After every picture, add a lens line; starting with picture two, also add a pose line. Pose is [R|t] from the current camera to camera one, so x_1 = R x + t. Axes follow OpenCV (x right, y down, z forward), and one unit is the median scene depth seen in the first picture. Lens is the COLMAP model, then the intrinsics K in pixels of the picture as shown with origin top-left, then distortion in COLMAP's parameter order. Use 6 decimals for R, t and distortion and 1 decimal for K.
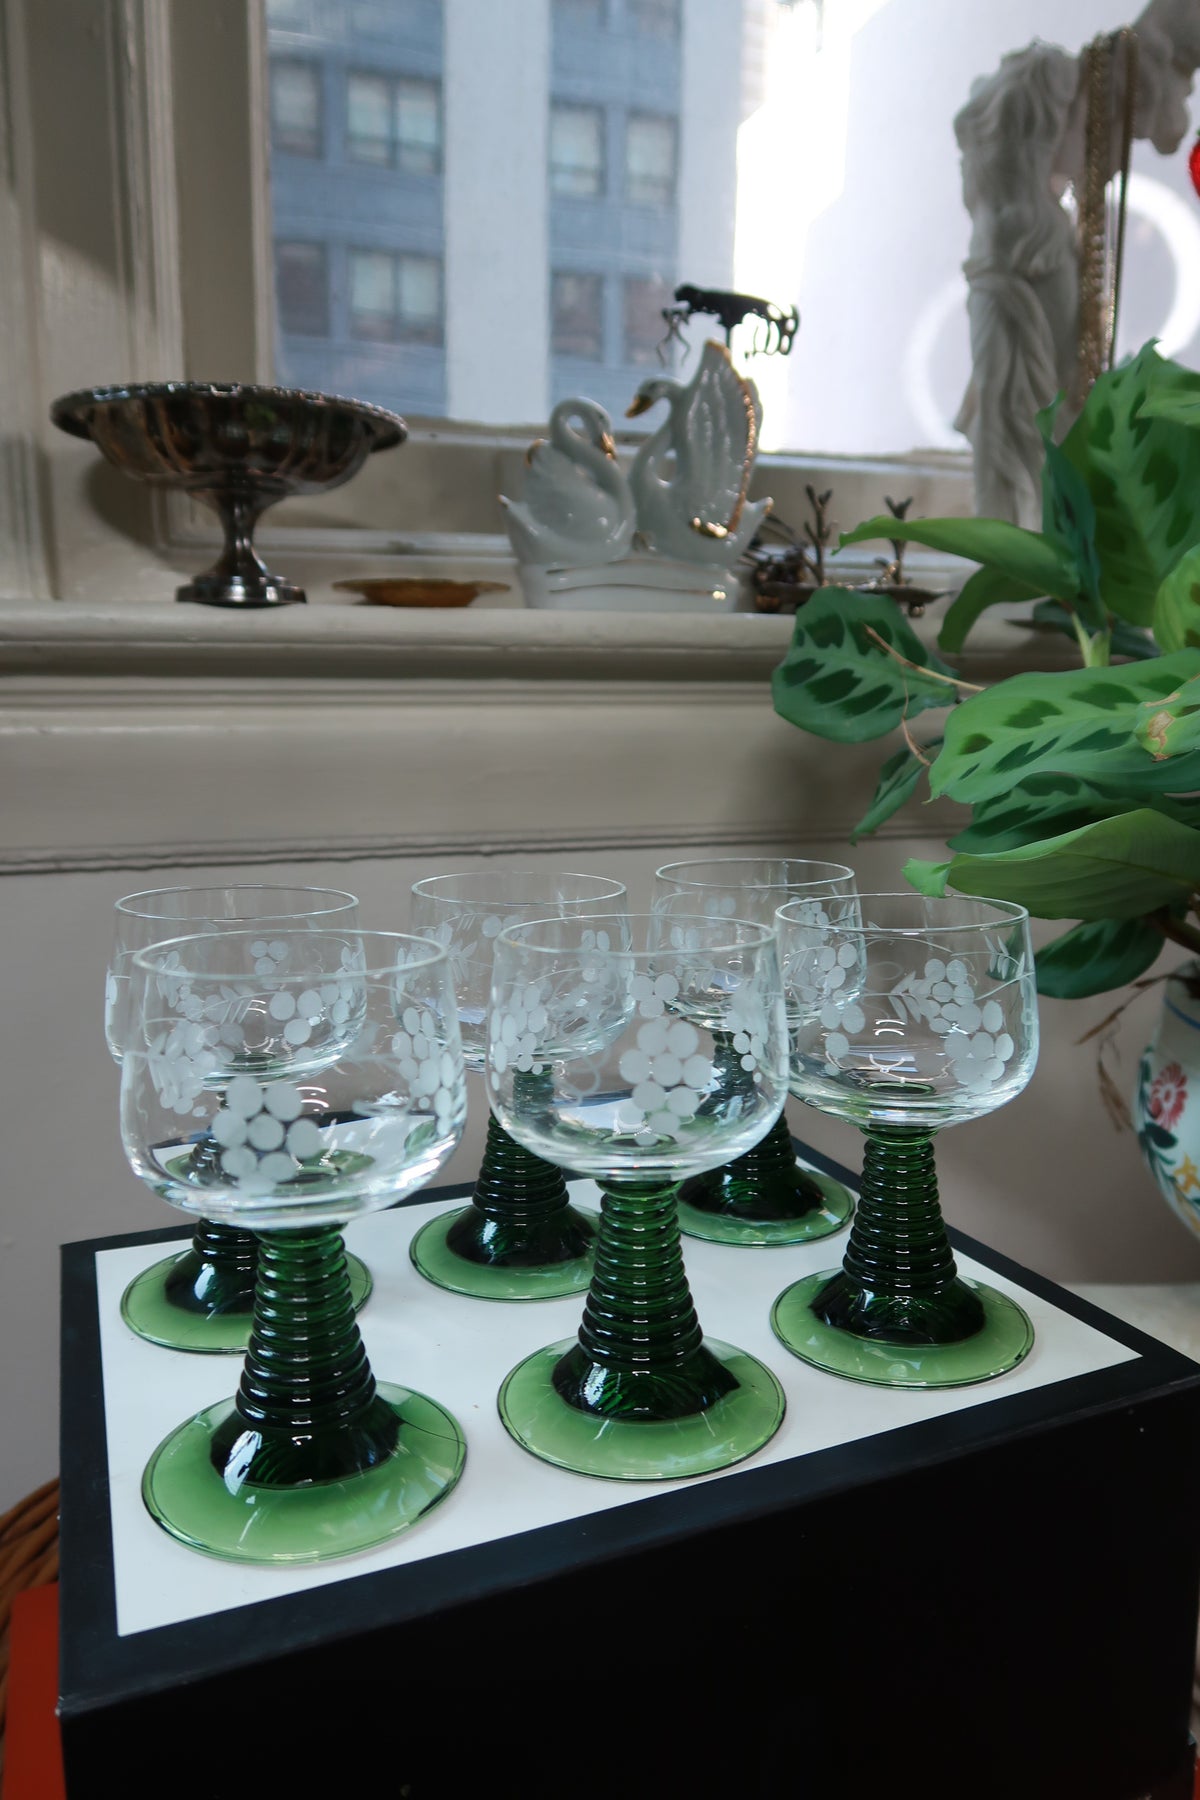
lens RADIAL K [[1223.9, 0, 588.6], [0, 1223.9, 889.1], [0, 0, 1]] dist [-0.023447, 0.008571]
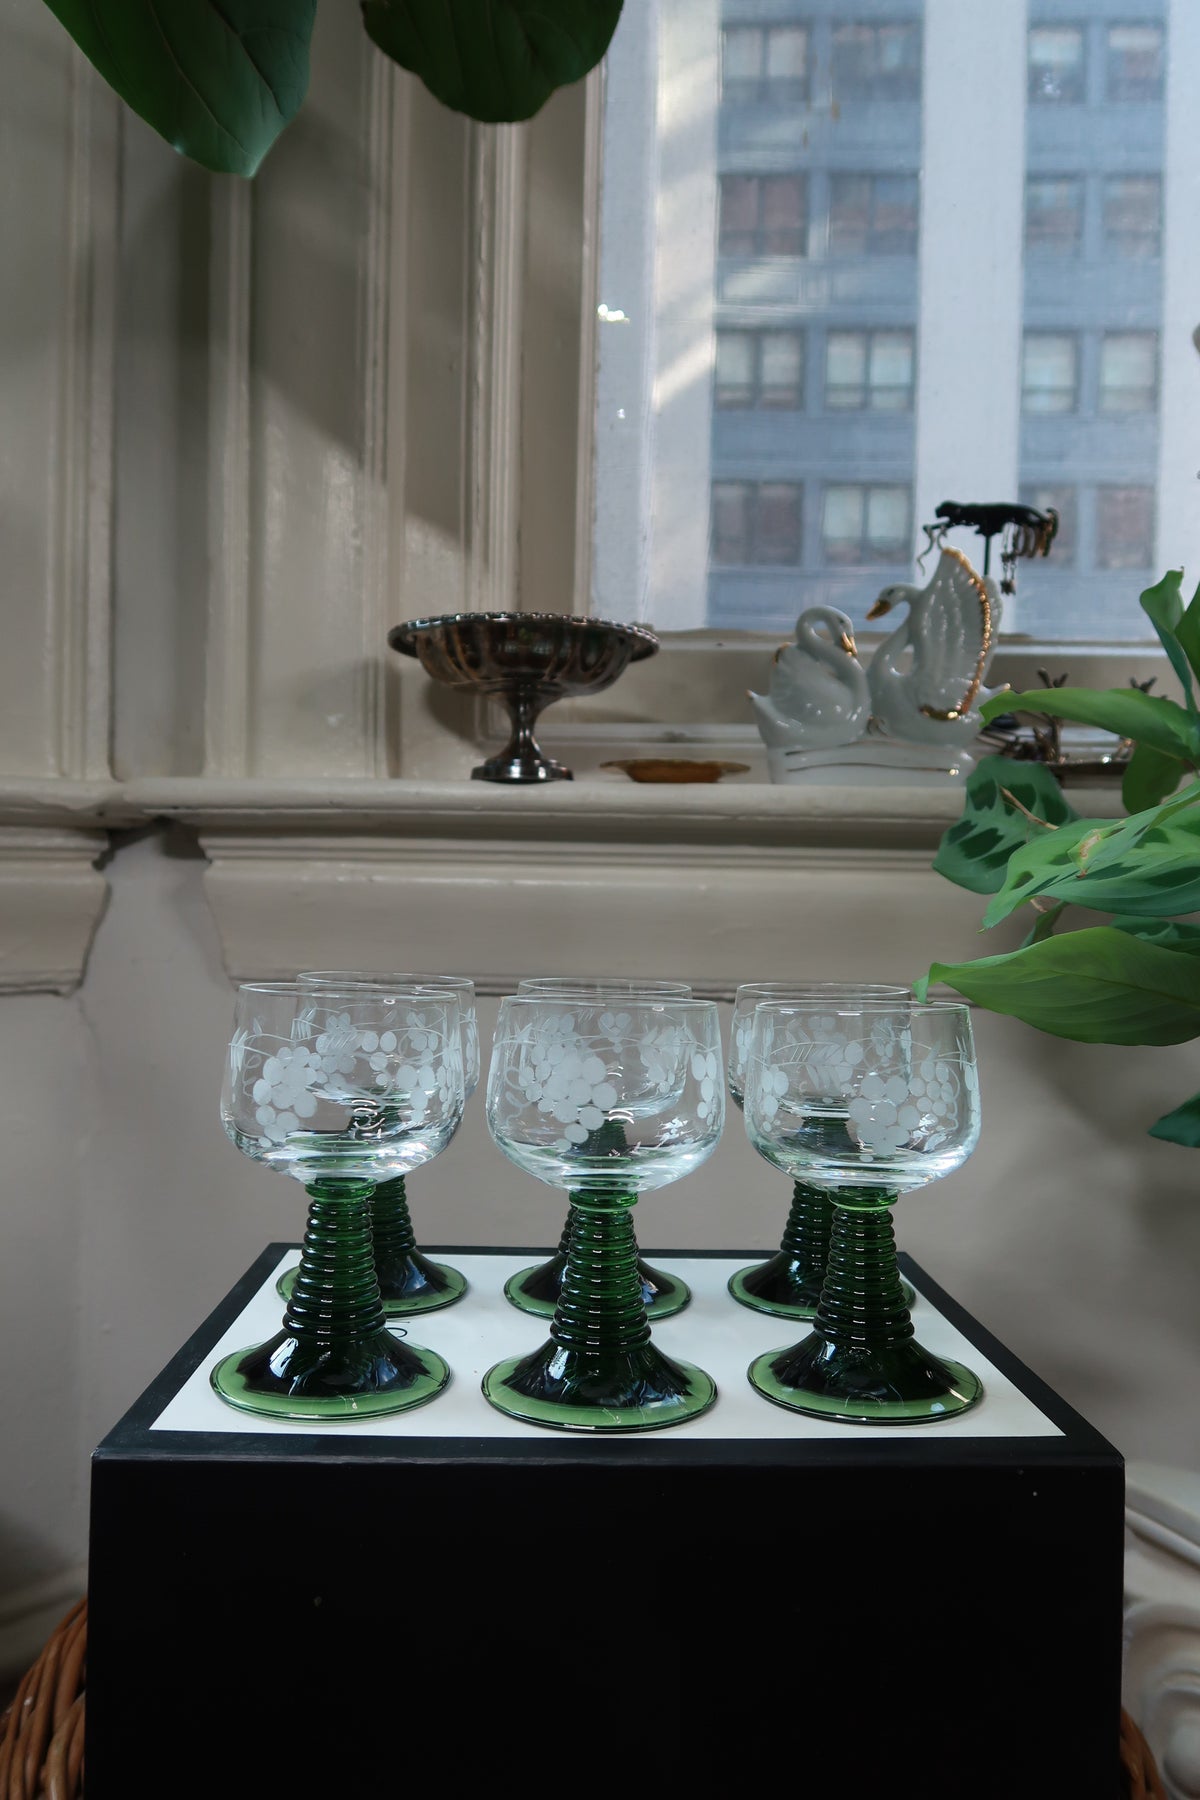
lens RADIAL K [[1223.9, 0, 604.4], [0, 1223.9, 893.9], [0, 0, 1]] dist [-0.023447, 0.008571]
pose [[0.936650, 0.018674, -0.349767, 0.210384], [-0.074318, 0.986437, -0.146353, 0.049859], [0.342290, 0.163075, 0.925334, -0.093563]]
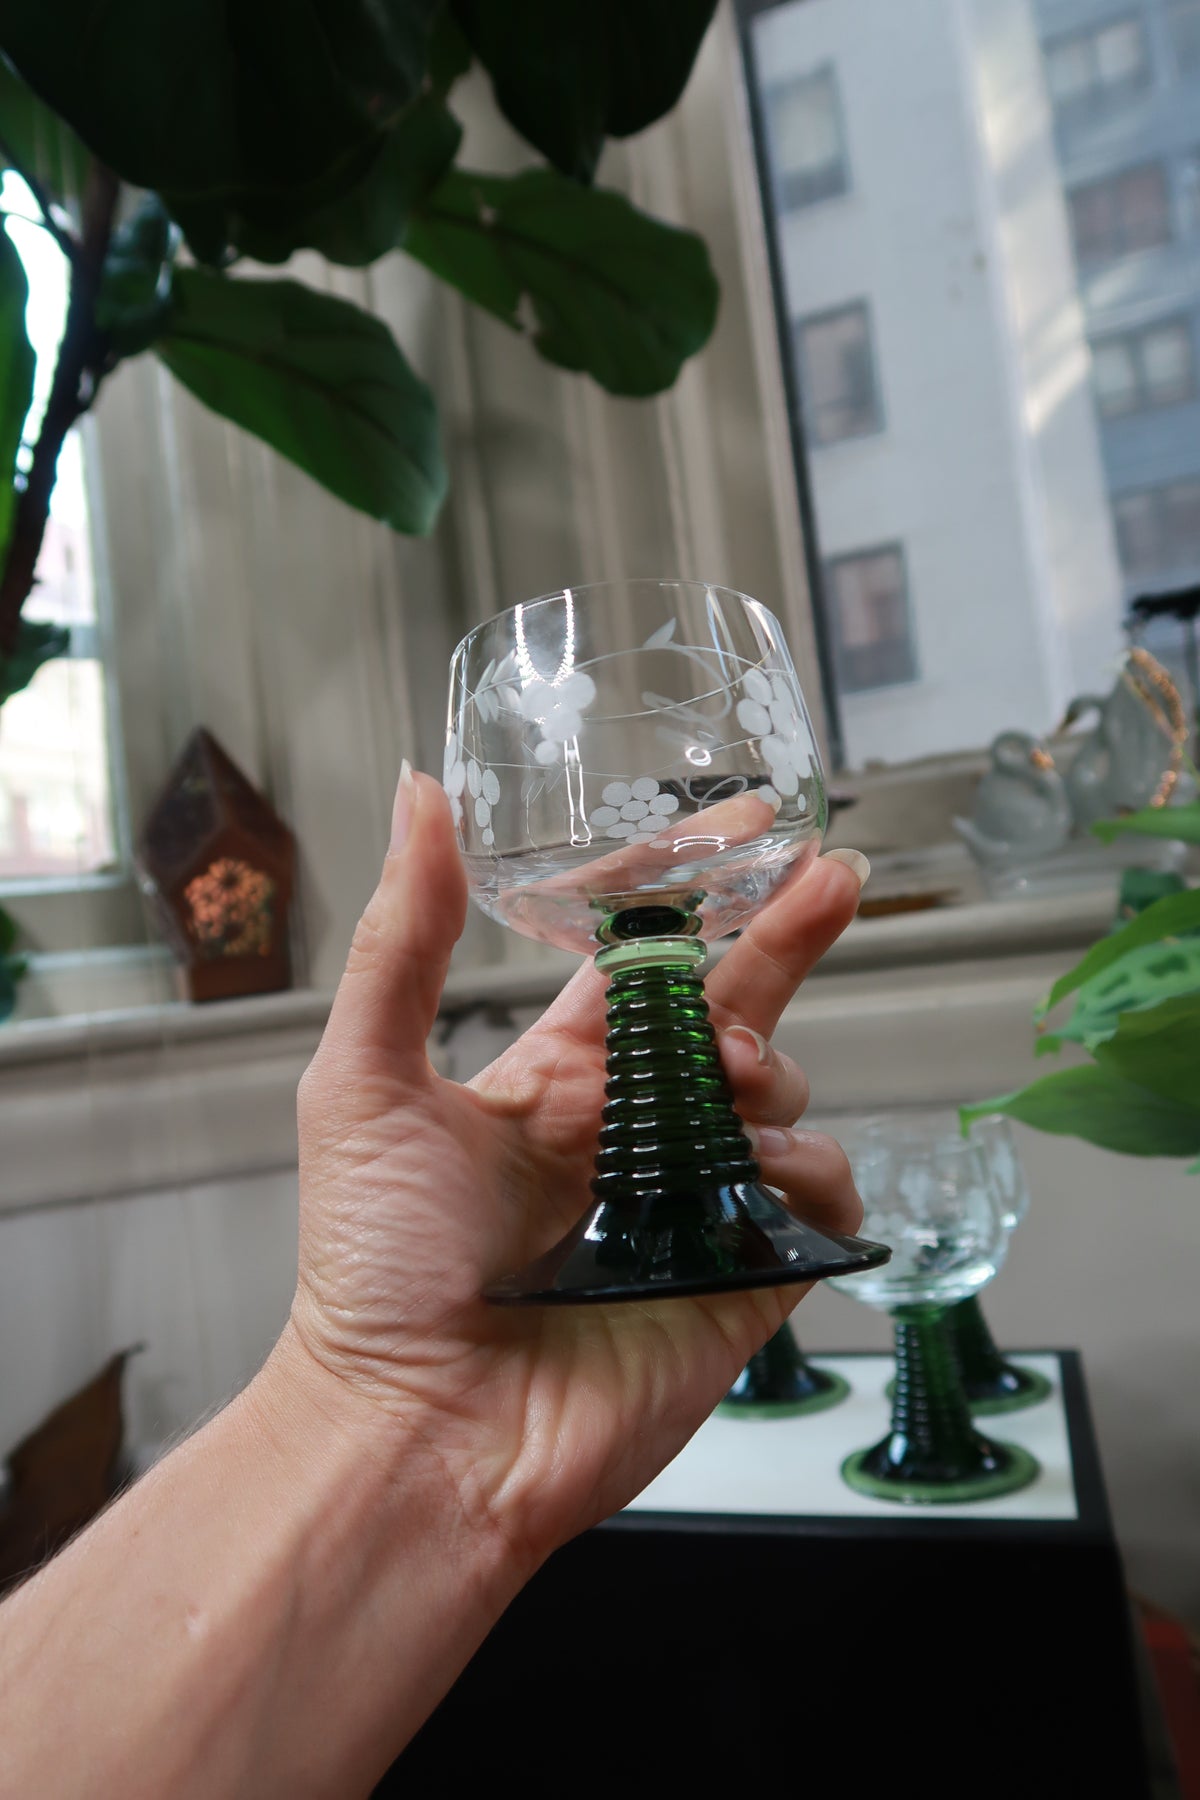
lens RADIAL K [[1223.9, 0, 597.4], [0, 1223.9, 900.8], [0, 0, 1]] dist [-0.023447, 0.008571]
pose [[0.747962, -0.136131, -0.649632, 0.459001], [0.003841, 0.979613, -0.200856, 0.010524], [0.663731, 0.147737, 0.733236, -0.149355]]
